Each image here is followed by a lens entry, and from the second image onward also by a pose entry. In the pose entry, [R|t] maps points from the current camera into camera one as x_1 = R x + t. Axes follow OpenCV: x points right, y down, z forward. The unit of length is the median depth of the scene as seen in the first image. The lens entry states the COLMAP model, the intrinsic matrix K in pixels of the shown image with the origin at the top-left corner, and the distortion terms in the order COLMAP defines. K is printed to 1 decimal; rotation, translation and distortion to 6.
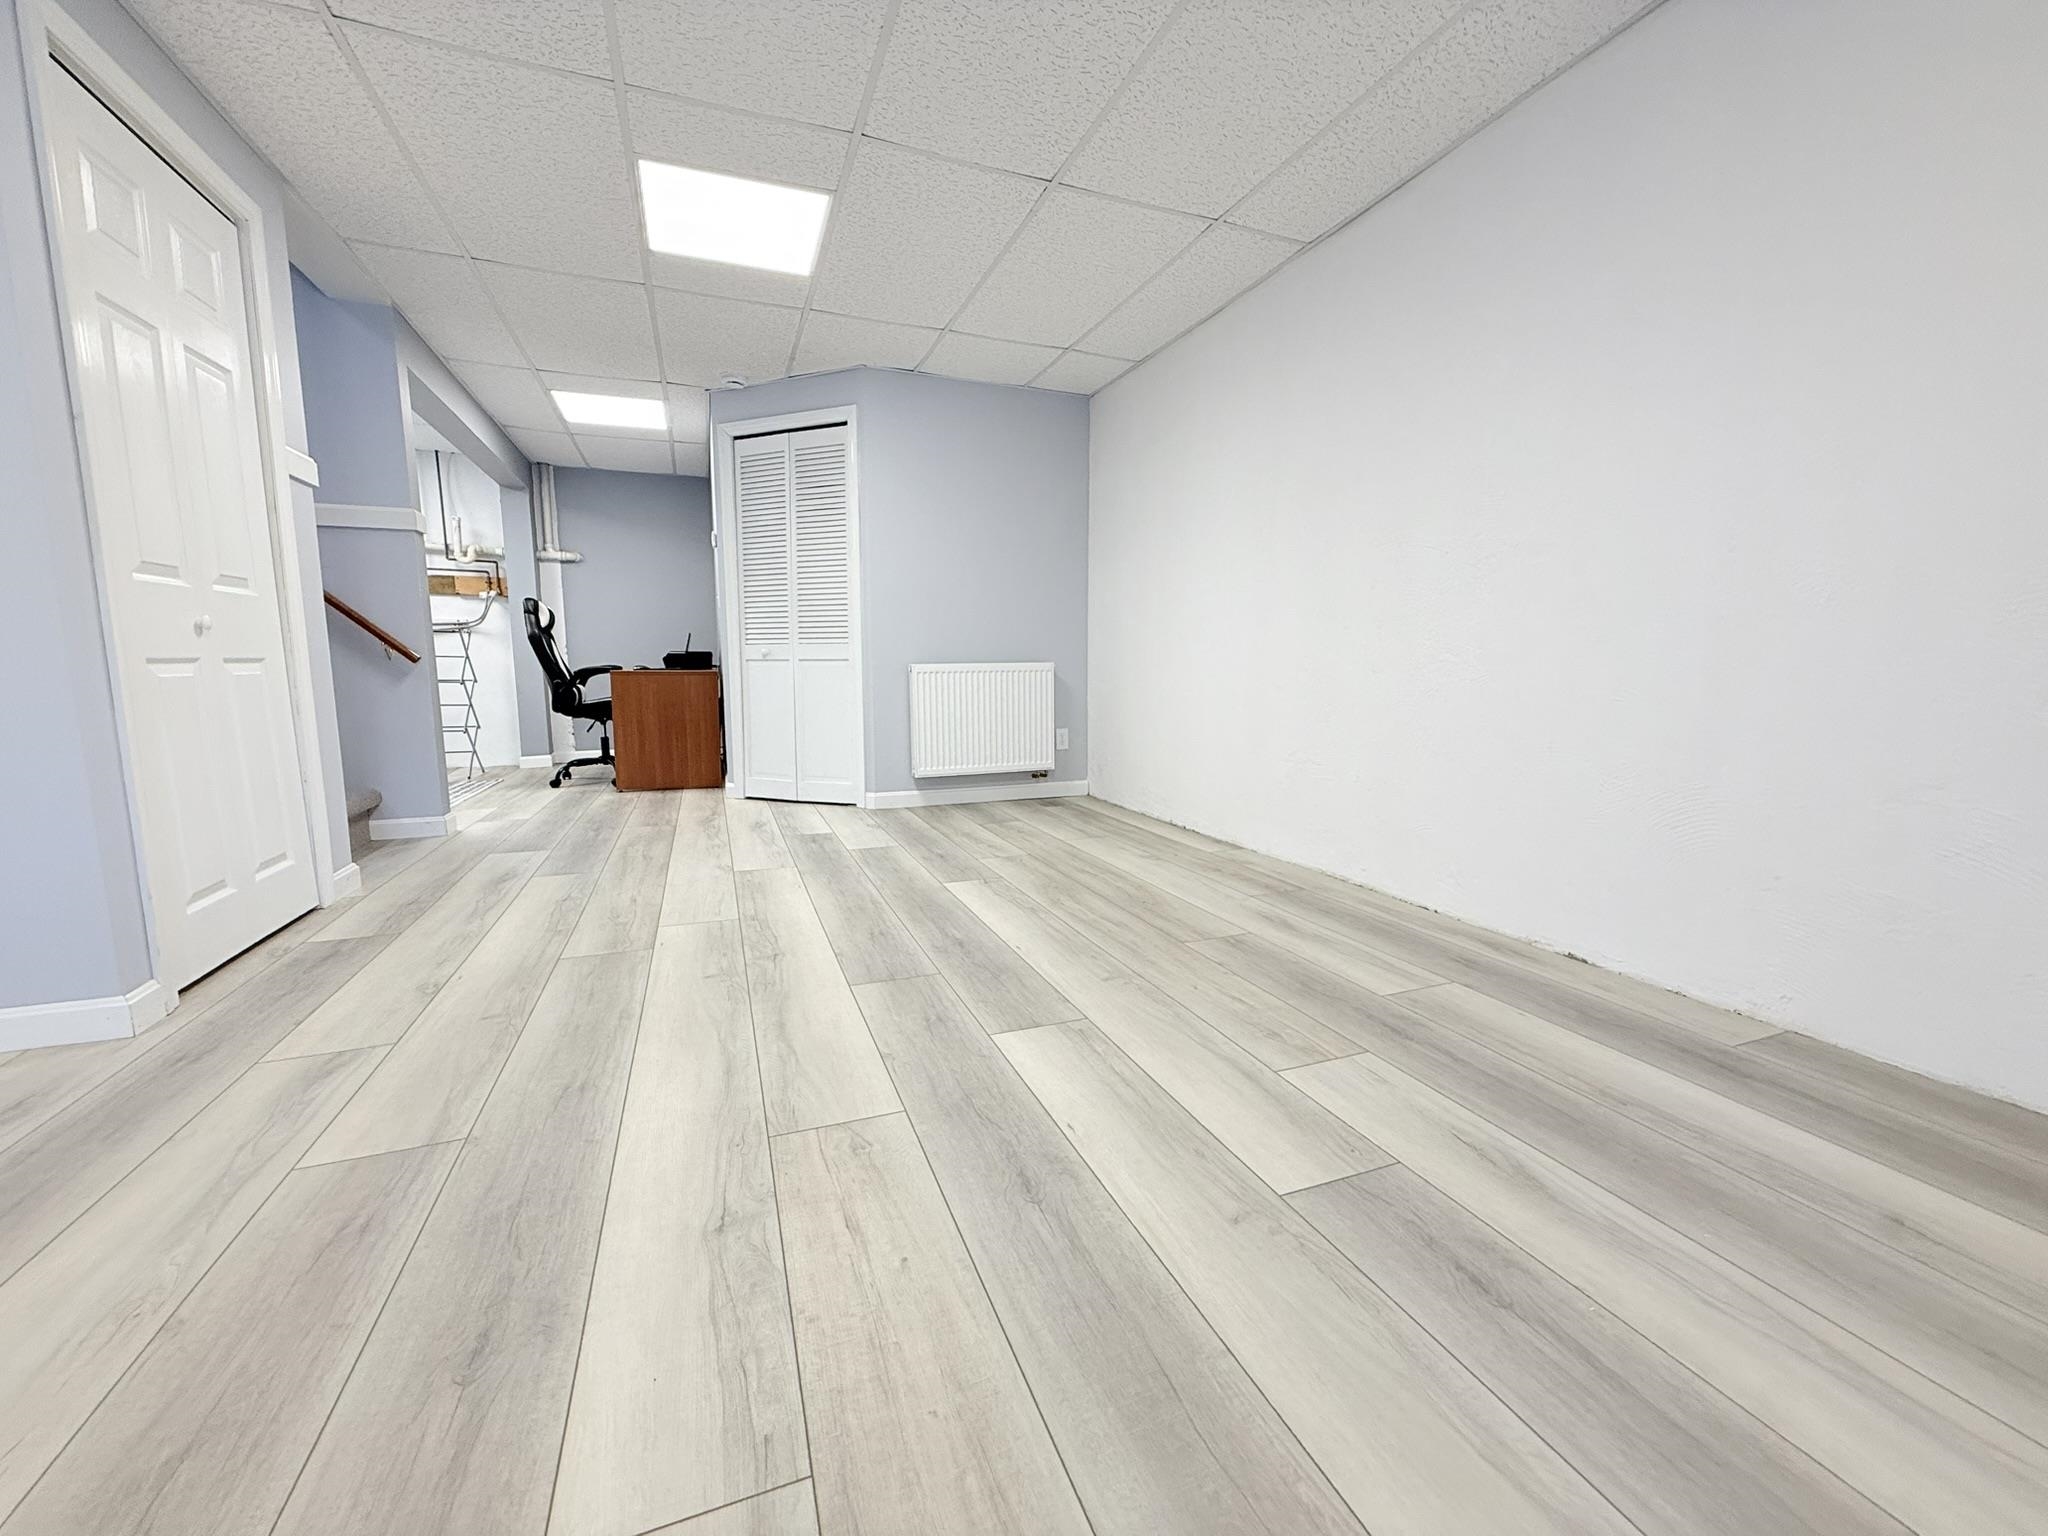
lens RADIAL K [[814.3, 0, 1022.7], [0, 814.3, 776.0], [0, 0, 1]] dist [0.000998, -0.000117]
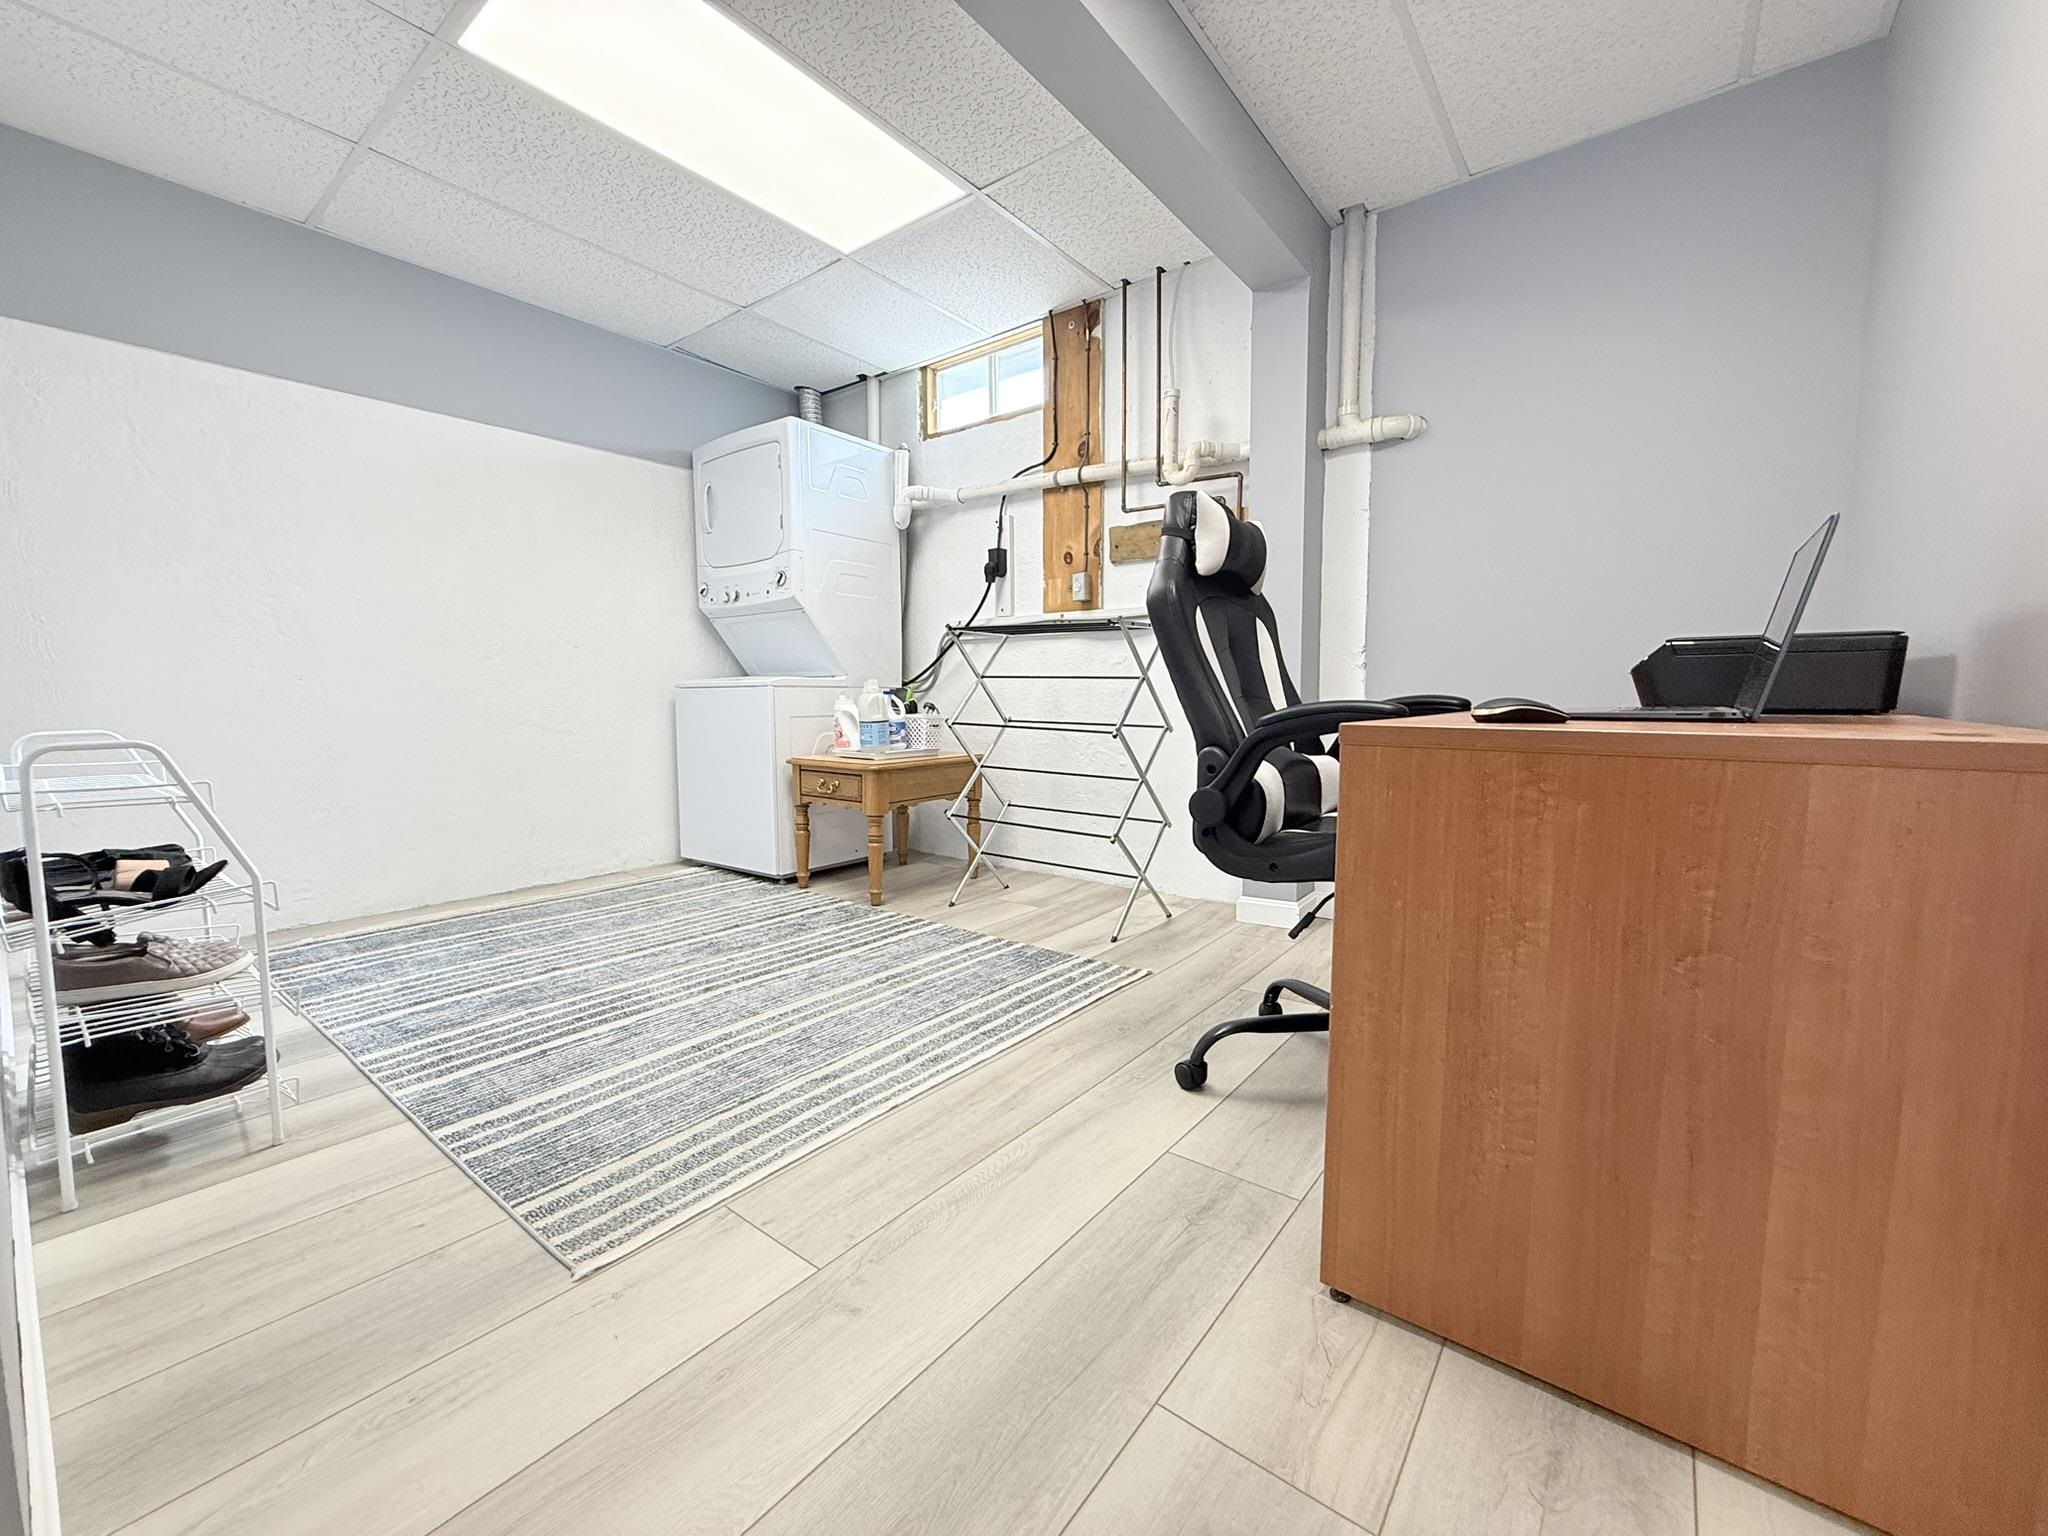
lens RADIAL K [[814.3, 0, 1020.5], [0, 814.3, 762.4], [0, 0, 1]] dist [0.000998, -0.000117]
pose [[0.511945, 0.070139, -0.856150, -0.354660], [-0.113756, 0.993419, 0.013363, -0.107437], [0.851453, 0.090551, 0.516554, 0.785679]]
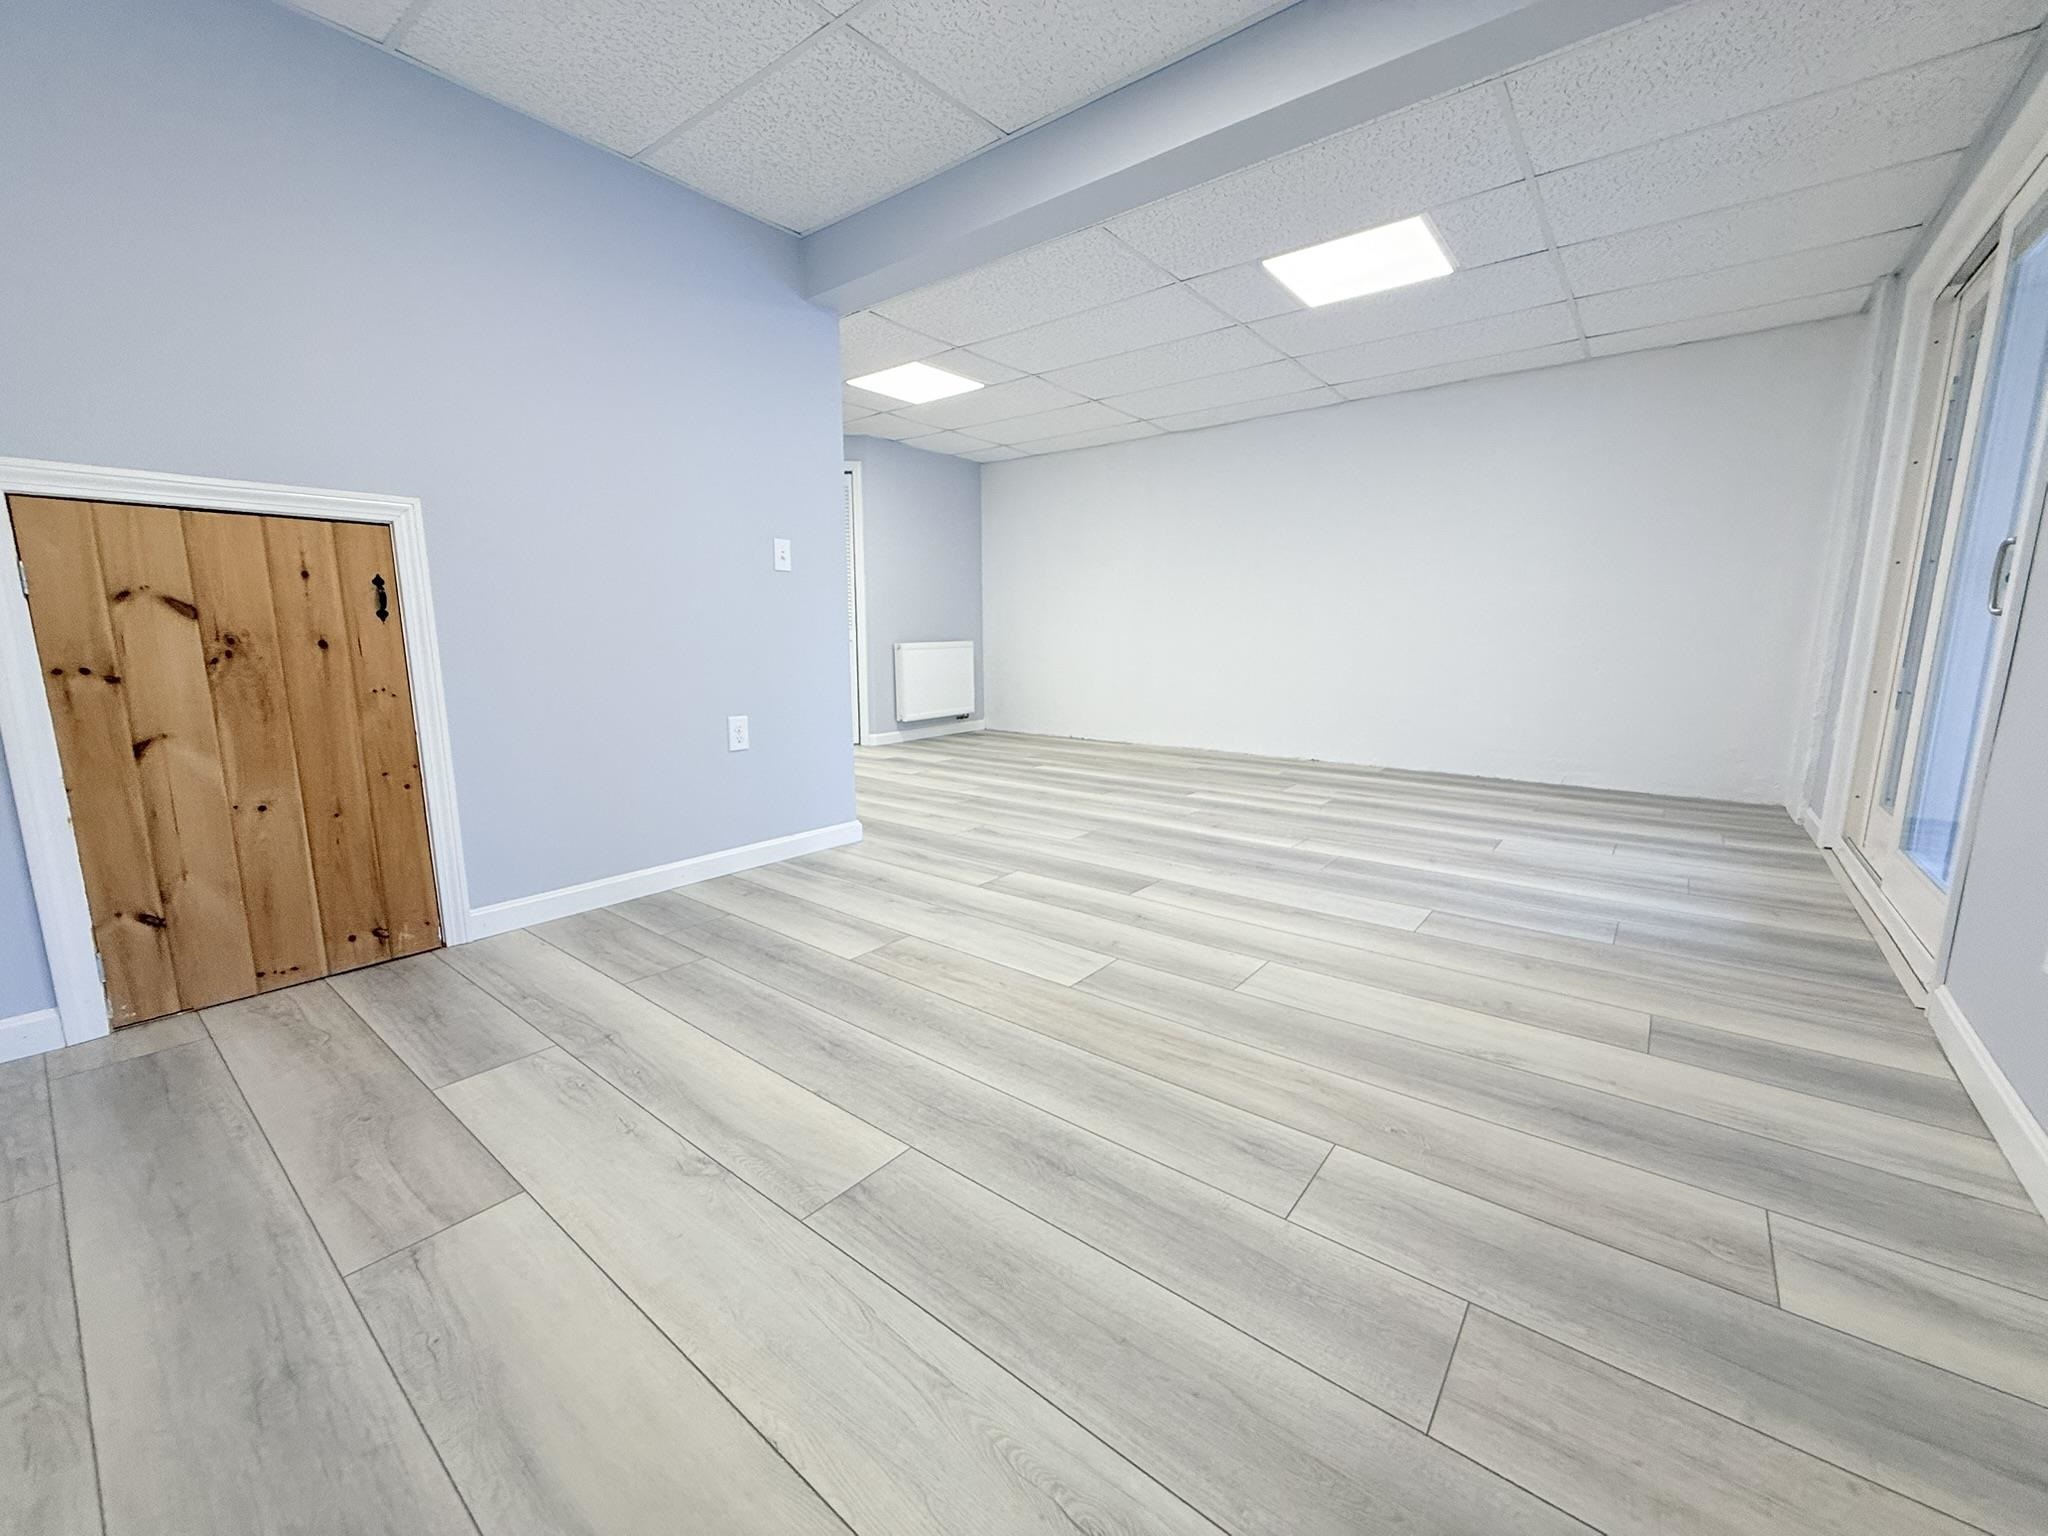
lens RADIAL K [[814.3, 0, 1020.6], [0, 814.3, 766.1], [0, 0, 1]] dist [0.000998, -0.000117]
pose [[0.864244, -0.081507, 0.496426, -1.164163], [0.068759, 0.996665, 0.043935, 0.054393], [-0.498352, -0.003837, 0.866967, -0.623044]]
